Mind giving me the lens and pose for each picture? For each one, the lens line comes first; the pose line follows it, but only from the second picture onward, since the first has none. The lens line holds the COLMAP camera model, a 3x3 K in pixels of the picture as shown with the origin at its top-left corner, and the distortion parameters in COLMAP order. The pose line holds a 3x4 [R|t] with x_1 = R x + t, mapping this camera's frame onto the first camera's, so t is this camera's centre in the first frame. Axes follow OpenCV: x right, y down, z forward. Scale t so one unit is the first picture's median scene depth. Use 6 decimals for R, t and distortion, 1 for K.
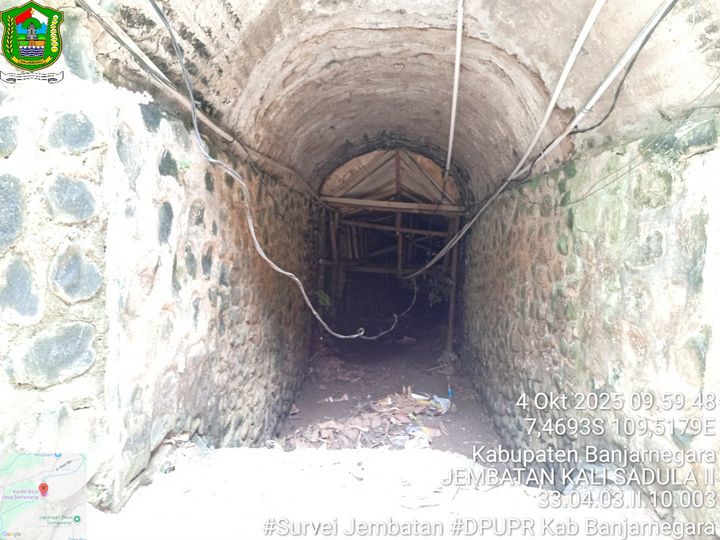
lens RADIAL K [[551.7, 0, 357.8], [0, 551.7, 272.1], [0, 0, 1]] dist [0.085579, -0.168247]
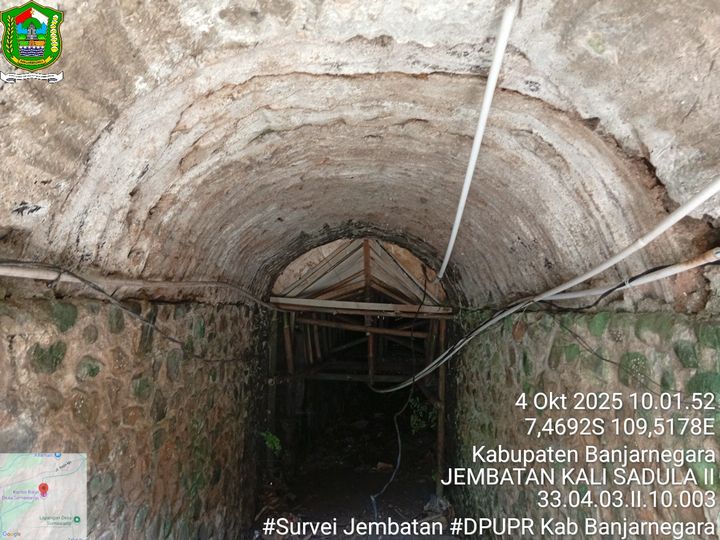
lens RADIAL K [[551.7, 0, 356.9], [0, 551.7, 271.0], [0, 0, 1]] dist [0.085579, -0.168247]
pose [[0.997986, -0.011568, 0.062368, 0.011426], [0.019090, 0.992420, -0.121397, -0.129491], [-0.060491, 0.122343, 0.990643, 0.353108]]
